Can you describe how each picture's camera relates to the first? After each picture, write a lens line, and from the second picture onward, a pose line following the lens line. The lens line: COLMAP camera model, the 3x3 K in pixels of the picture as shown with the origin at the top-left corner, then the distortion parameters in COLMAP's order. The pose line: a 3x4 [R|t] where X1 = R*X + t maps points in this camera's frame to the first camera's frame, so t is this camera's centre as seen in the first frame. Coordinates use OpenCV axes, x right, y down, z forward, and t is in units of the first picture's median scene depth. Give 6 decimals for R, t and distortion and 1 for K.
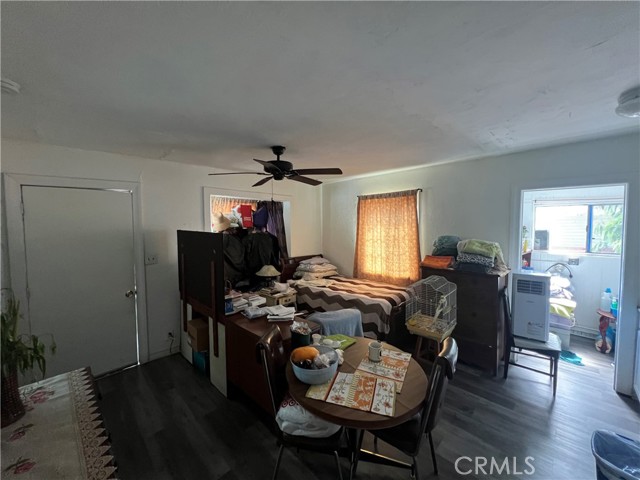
lens RADIAL K [[259.0, 0, 321.4], [0, 259.0, 240.9], [0, 0, 1]] dist [0.000547, 0.001626]
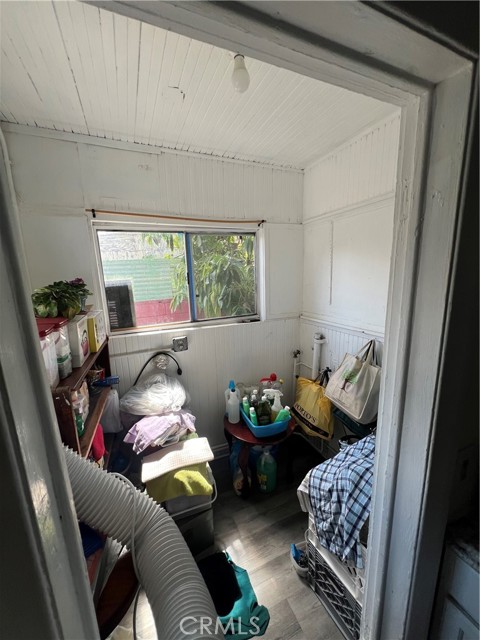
lens RADIAL K [[259.0, 0, 239.3], [0, 259.0, 318.6], [0, 0, 1]] dist [0.000547, 0.001626]
pose [[0.380111, -0.194822, 0.904190, 0.639785], [0.086435, 0.980770, 0.174986, -0.057579], [-0.920894, 0.011639, 0.389640, 0.786541]]
